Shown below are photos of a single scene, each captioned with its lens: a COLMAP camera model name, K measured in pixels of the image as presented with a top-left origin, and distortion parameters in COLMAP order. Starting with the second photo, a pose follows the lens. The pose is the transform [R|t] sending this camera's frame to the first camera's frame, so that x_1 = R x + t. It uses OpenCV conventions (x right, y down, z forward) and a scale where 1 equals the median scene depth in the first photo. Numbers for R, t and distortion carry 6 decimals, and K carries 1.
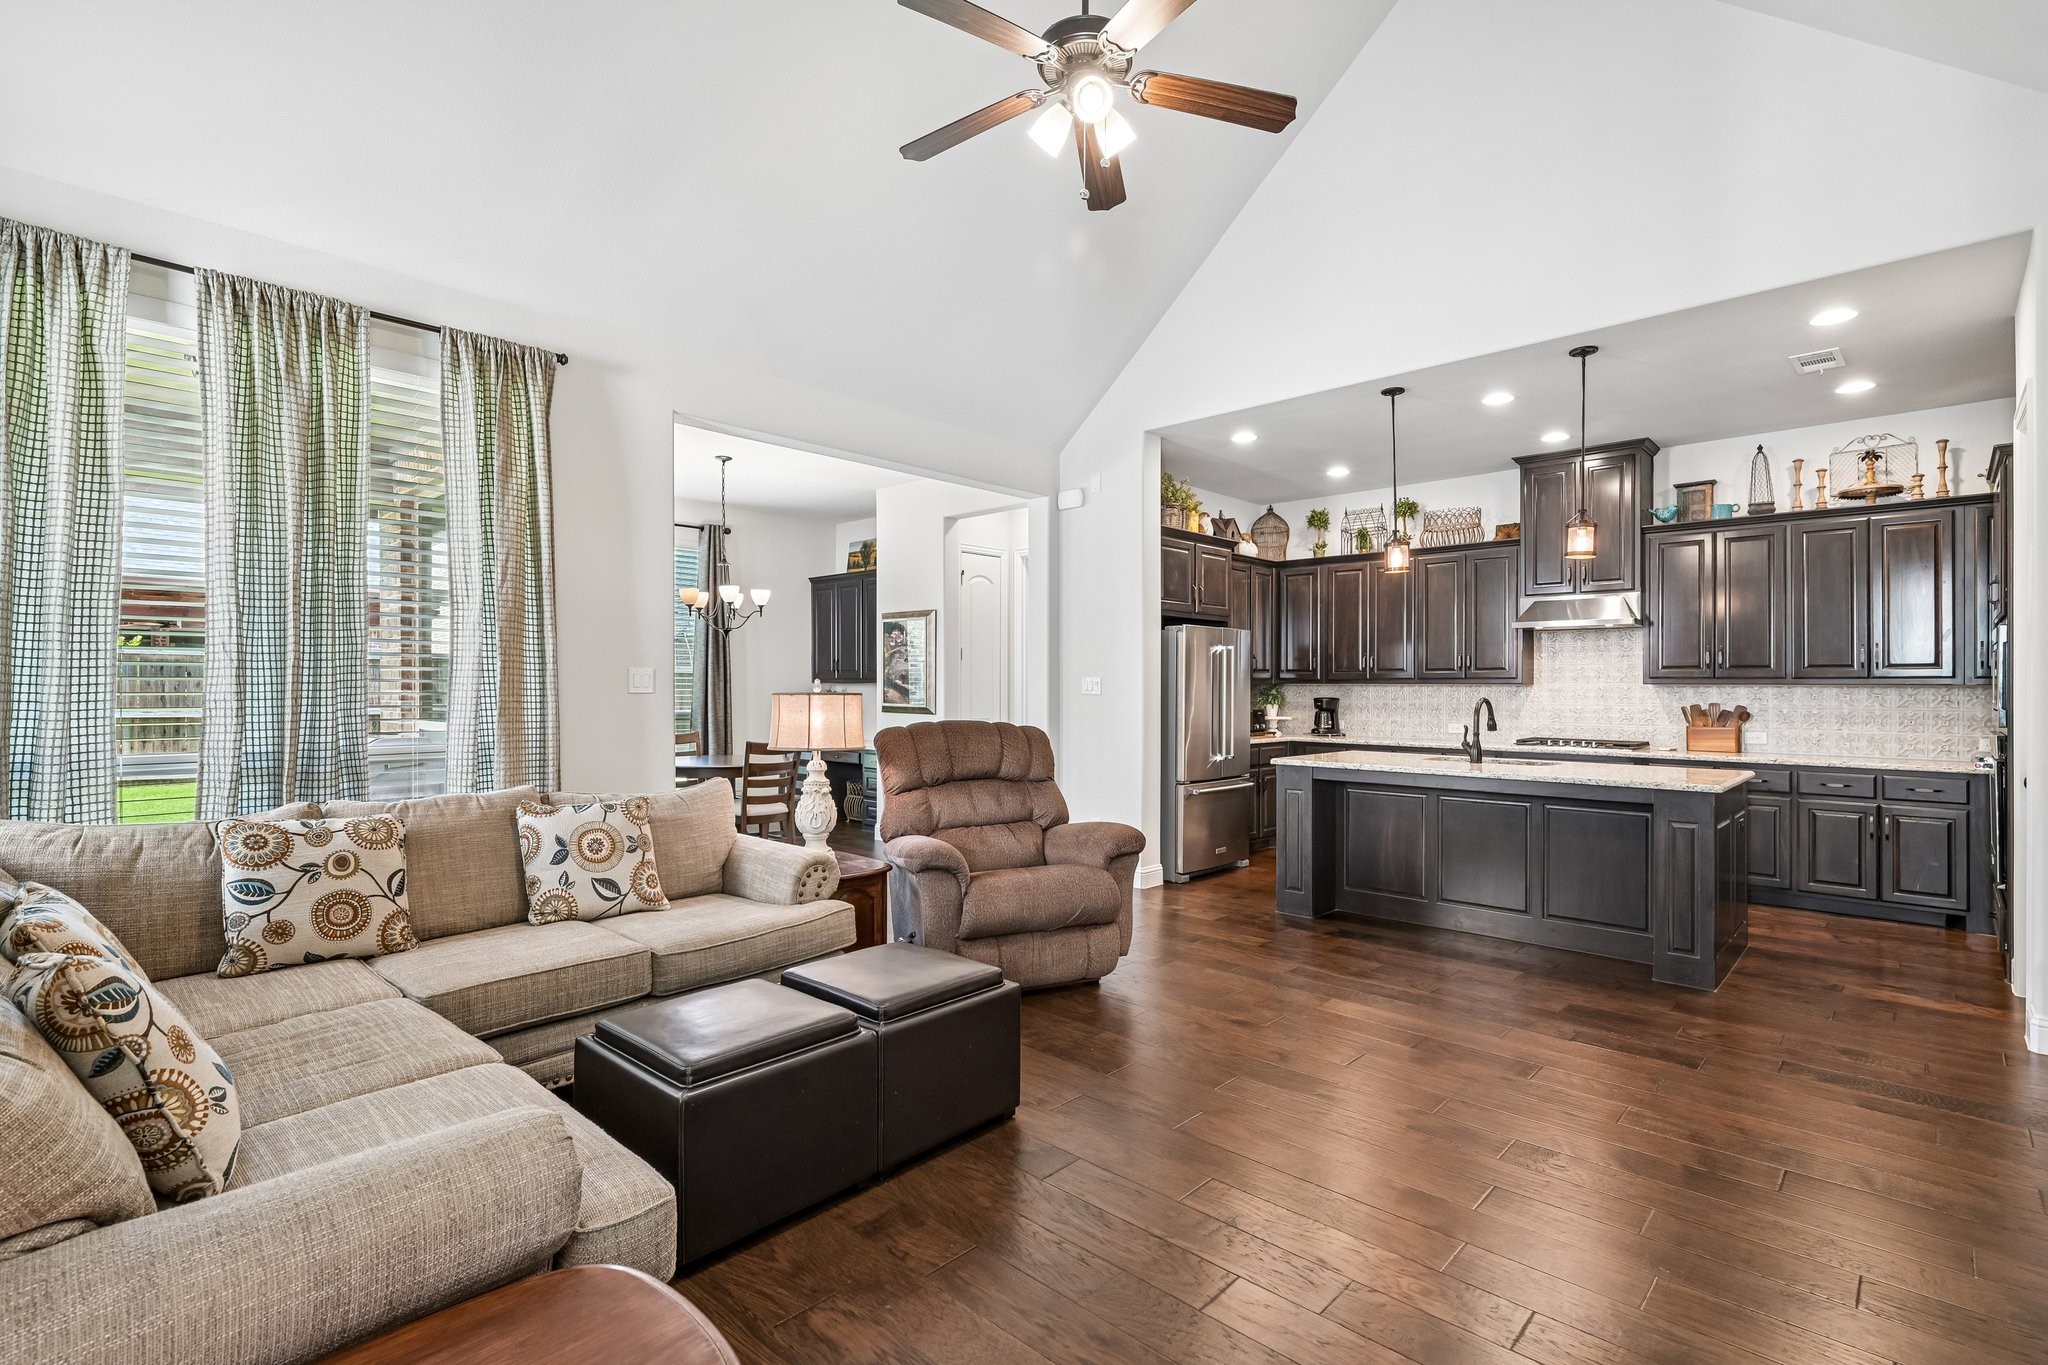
lens RADIAL K [[952.2, 0, 1017.2], [0, 952.2, 699.8], [0, 0, 1]] dist [0.002424, -0.001712]
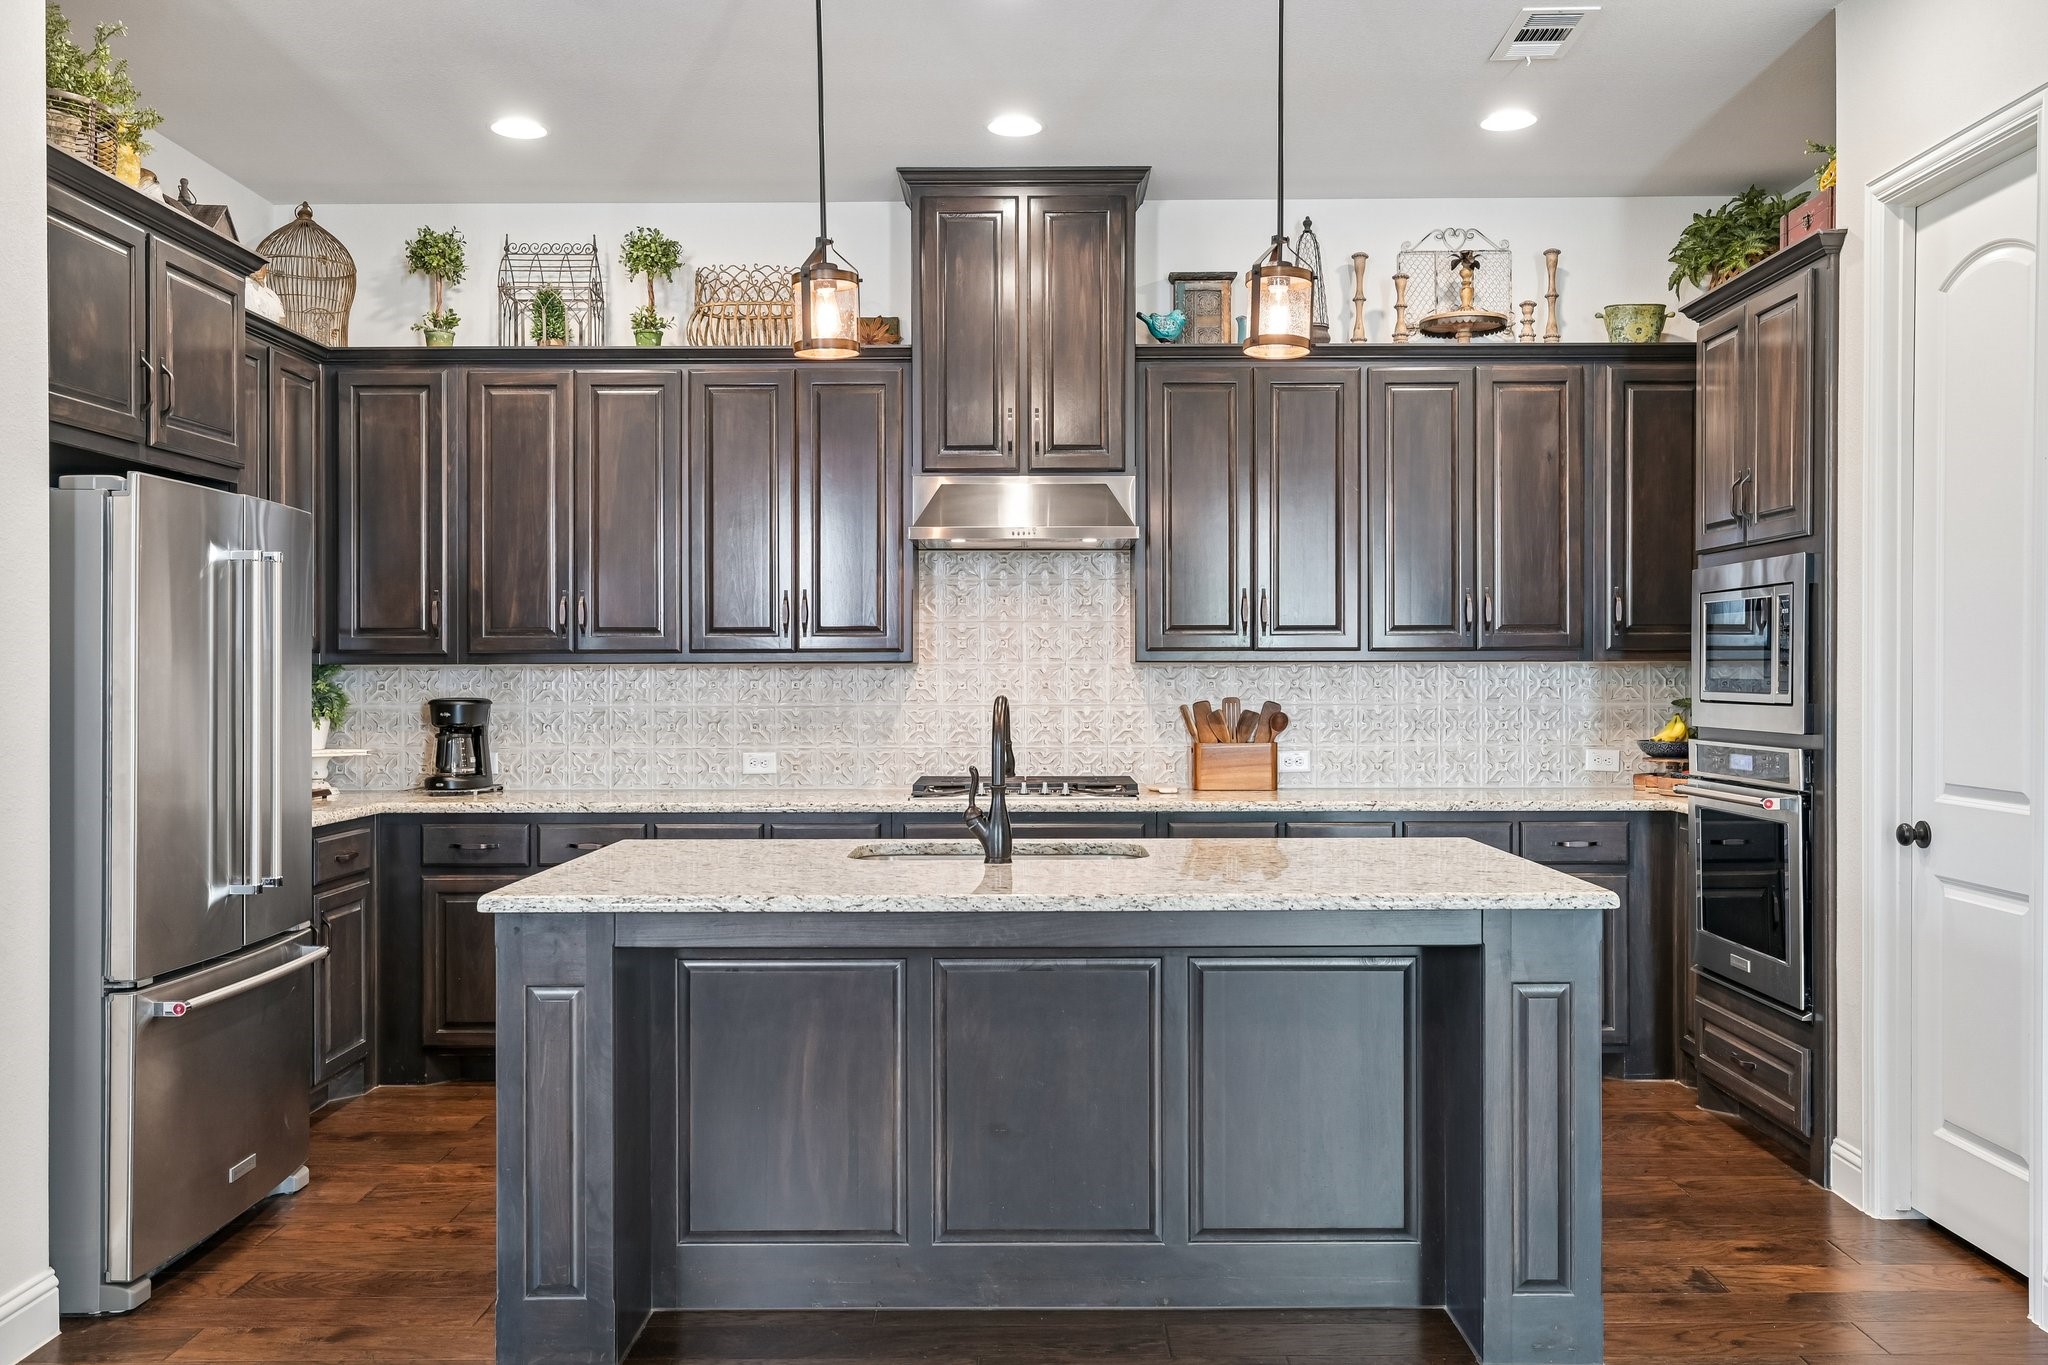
lens RADIAL K [[1681.2, 0, 1030.2], [0, 1681.2, 668.9], [0, 0, 1]] dist [-0.001602, 0.008951]
pose [[0.722865, -0.005378, 0.690969, 0.008834], [0.015928, 0.999834, -0.008881, -0.005773], [-0.690806, 0.017425, 0.722830, 0.395240]]
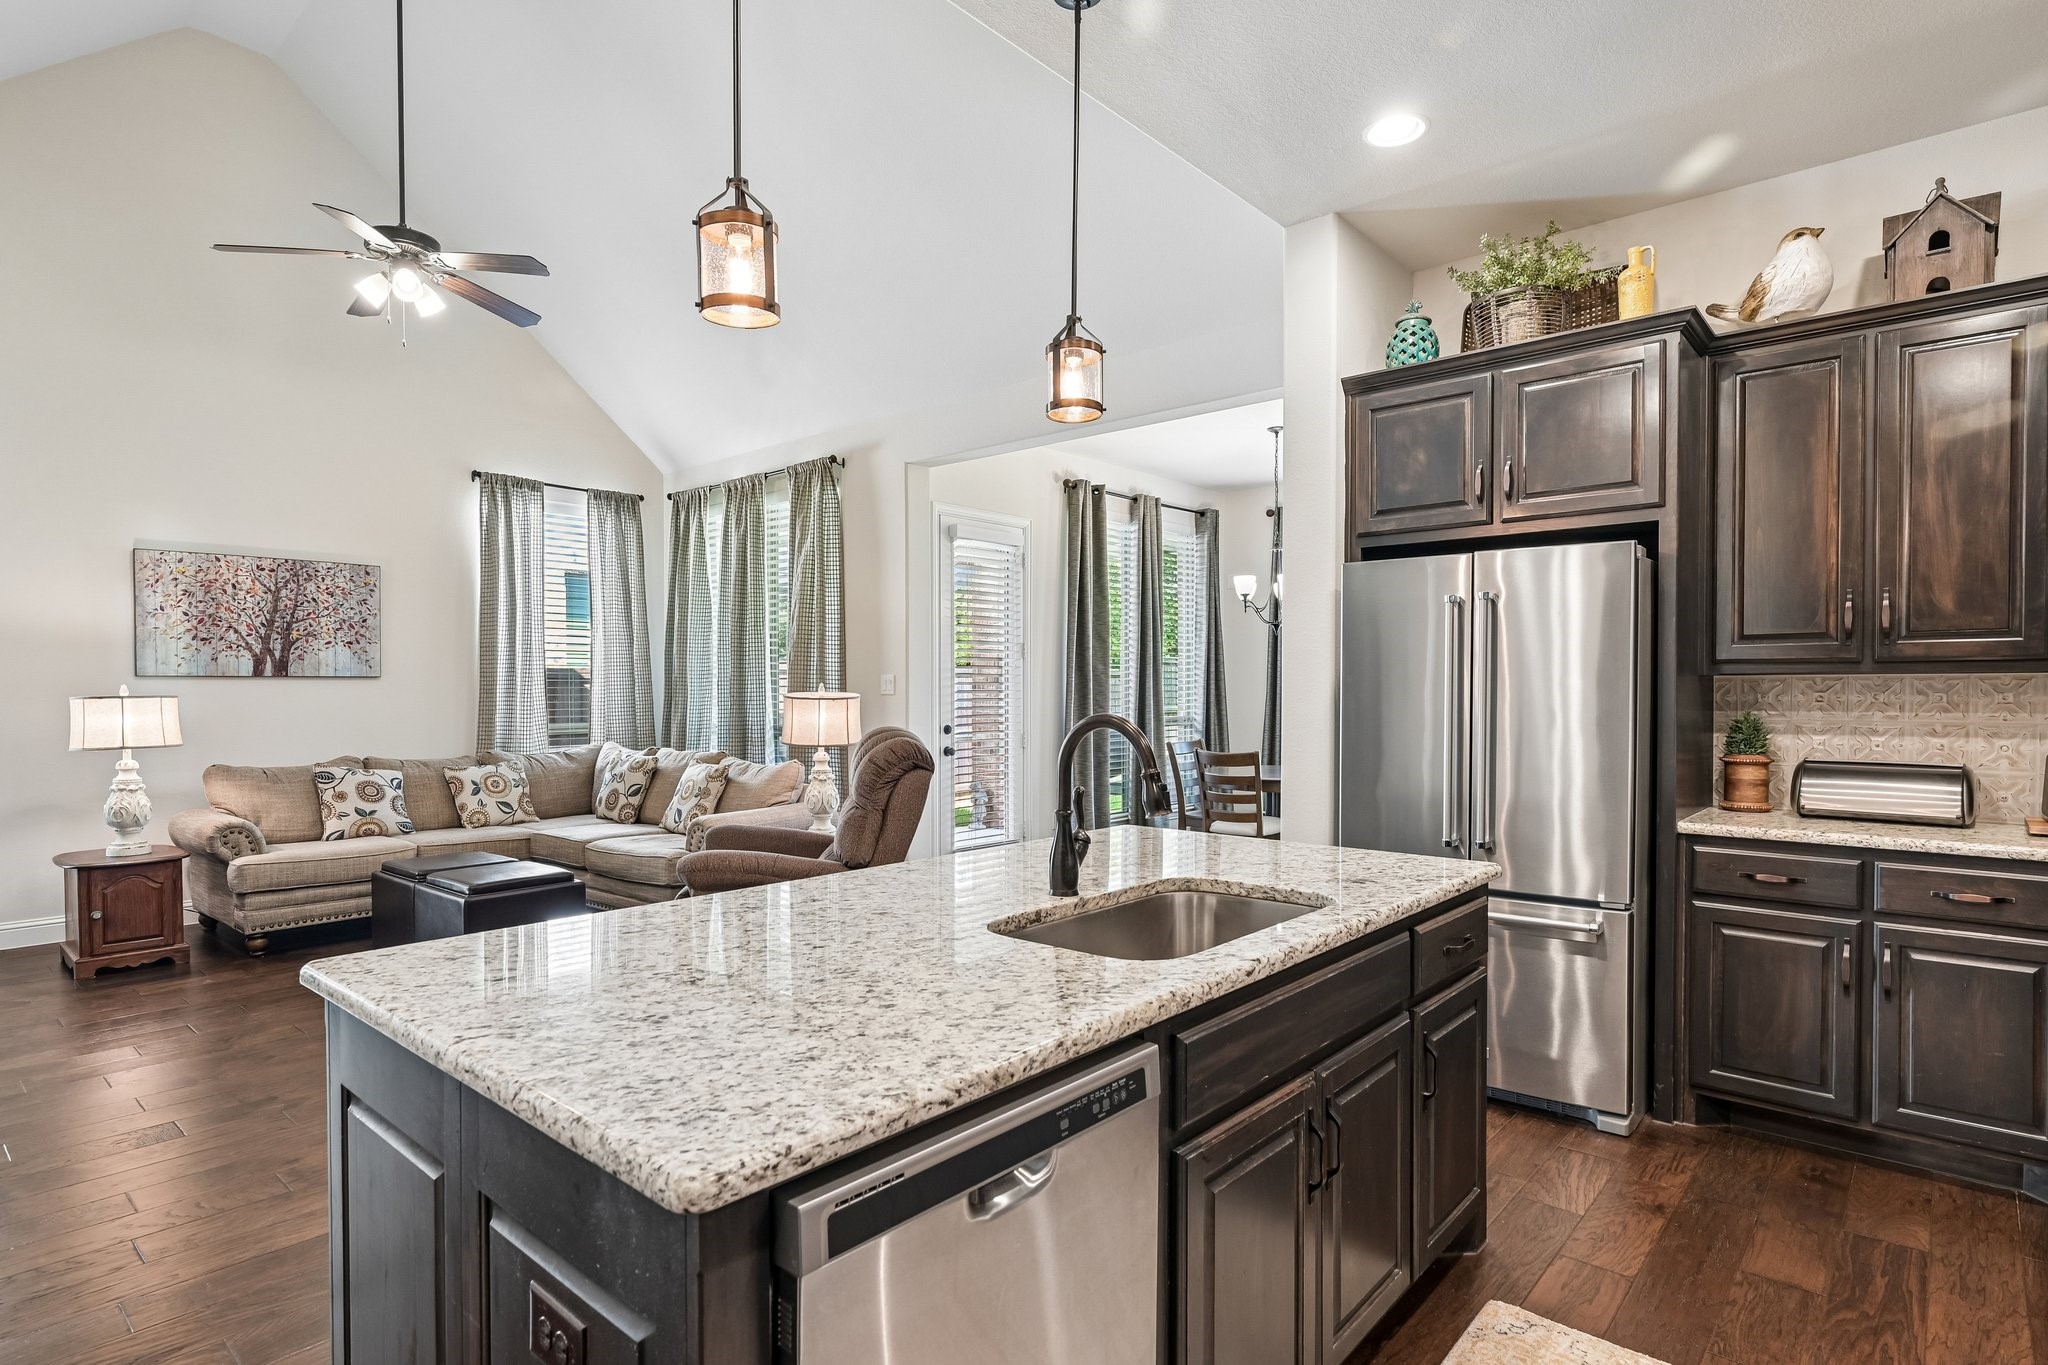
lens RADIAL K [[1053.6, 0, 1020.3], [0, 1053.6, 719.2], [0, 0, 1]] dist [-0.006088, 0.002878]
pose [[0.041227, 0.024893, -0.998840, 0.710782], [-0.011135, 0.999639, 0.024454, -0.007526], [0.999088, 0.010114, 0.041489, 0.783632]]
